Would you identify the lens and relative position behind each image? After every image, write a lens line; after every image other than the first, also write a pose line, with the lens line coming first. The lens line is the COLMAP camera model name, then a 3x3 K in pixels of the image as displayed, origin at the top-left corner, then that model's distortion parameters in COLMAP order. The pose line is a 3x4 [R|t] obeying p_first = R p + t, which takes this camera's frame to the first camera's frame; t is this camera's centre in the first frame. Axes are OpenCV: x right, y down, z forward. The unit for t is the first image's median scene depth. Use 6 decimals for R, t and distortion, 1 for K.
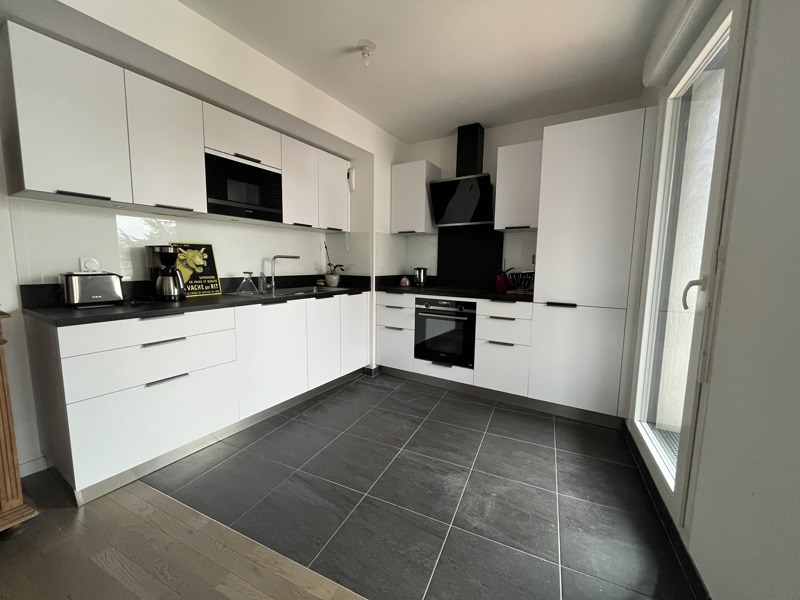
lens RADIAL K [[322.3, 0, 400.0], [0, 322.3, 300.0], [0, 0, 1]] dist [-0.000473, -0.000054]
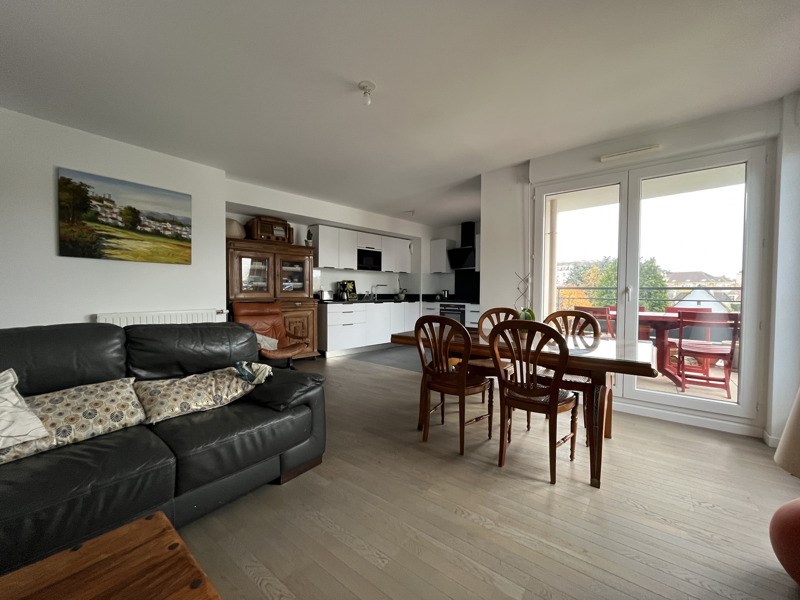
lens RADIAL K [[322.3, 0, 400.0], [0, 322.3, 300.0], [0, 0, 1]] dist [-0.000473, -0.000054]
pose [[0.973779, -0.002804, -0.227478, 0.277059], [-0.018805, 0.995510, -0.092771, 0.170002], [0.226717, 0.094616, 0.969354, -1.114377]]
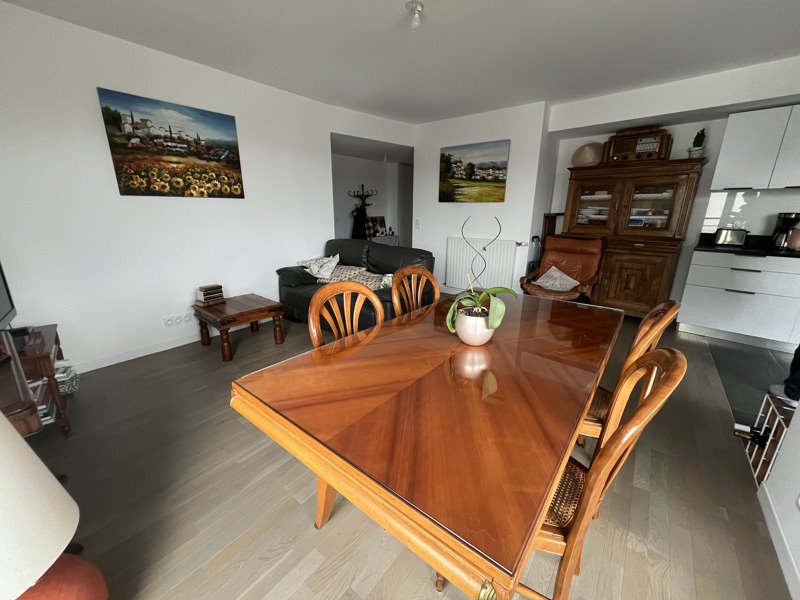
lens RADIAL K [[322.3, 0, 400.0], [0, 322.3, 300.0], [0, 0, 1]] dist [-0.000473, -0.000054]
pose [[-0.234885, 0.248075, -0.939834, 0.806966], [-0.128276, 0.950517, 0.282954, 0.019296], [0.963522, 0.187020, -0.191440, -0.274882]]
